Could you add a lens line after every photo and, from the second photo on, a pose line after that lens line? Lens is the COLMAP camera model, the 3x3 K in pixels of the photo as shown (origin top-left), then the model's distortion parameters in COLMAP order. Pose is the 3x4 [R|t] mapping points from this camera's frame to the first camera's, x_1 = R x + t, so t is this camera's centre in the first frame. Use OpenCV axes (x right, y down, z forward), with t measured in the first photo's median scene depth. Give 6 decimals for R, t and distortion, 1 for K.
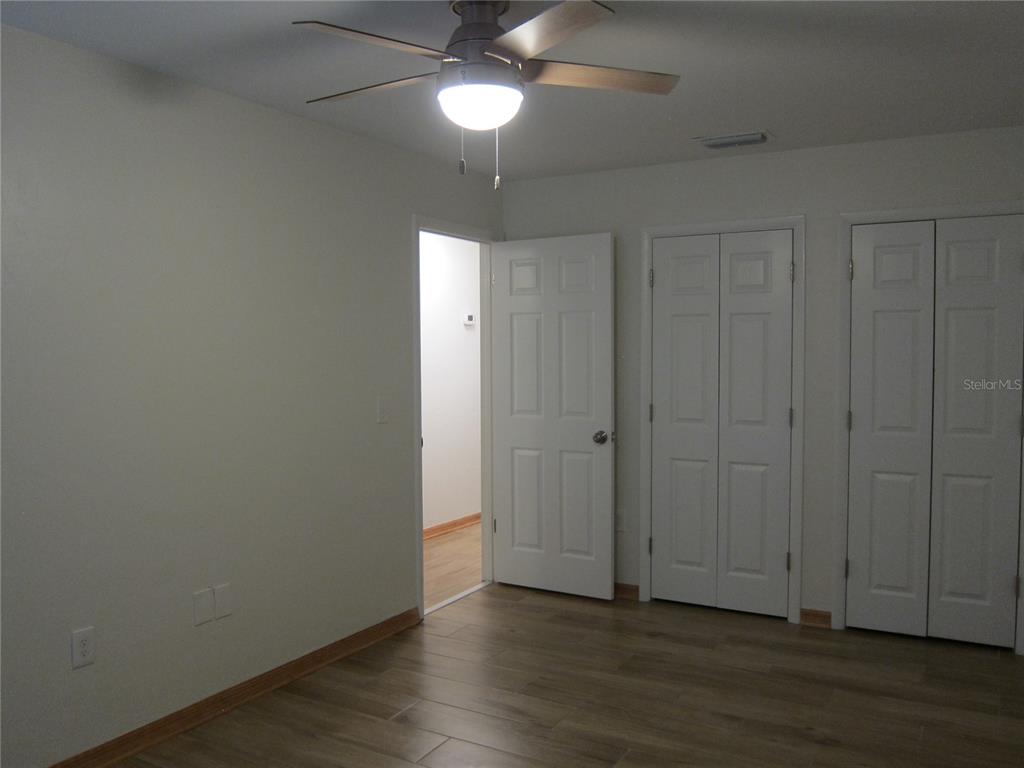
lens RADIAL K [[875.4, 0, 512.0], [0, 875.4, 384.0], [0, 0, 1]] dist [-0.074793, 0.003889]
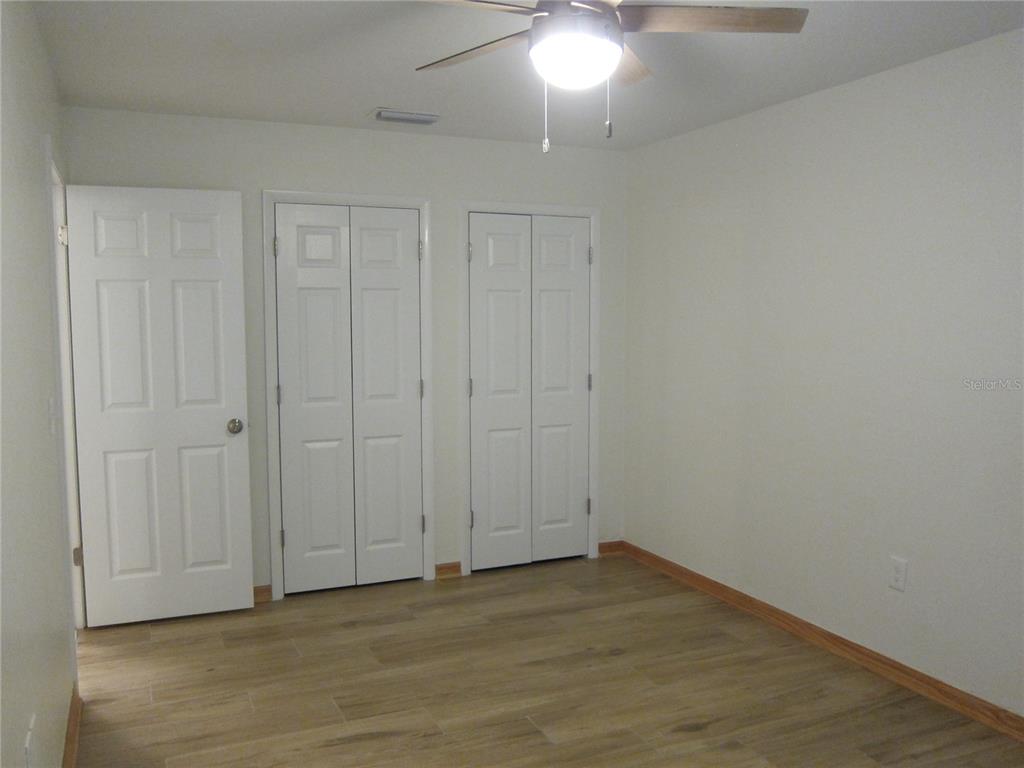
lens RADIAL K [[852.1, 0, 510.7], [0, 852.1, 386.1], [0, 0, 1]] dist [-0.063964, 0.019949]
pose [[0.571731, -0.057471, 0.818426, -0.458089], [0.038761, 0.998322, 0.043026, -0.004679], [-0.819525, 0.007123, 0.572999, 0.309903]]
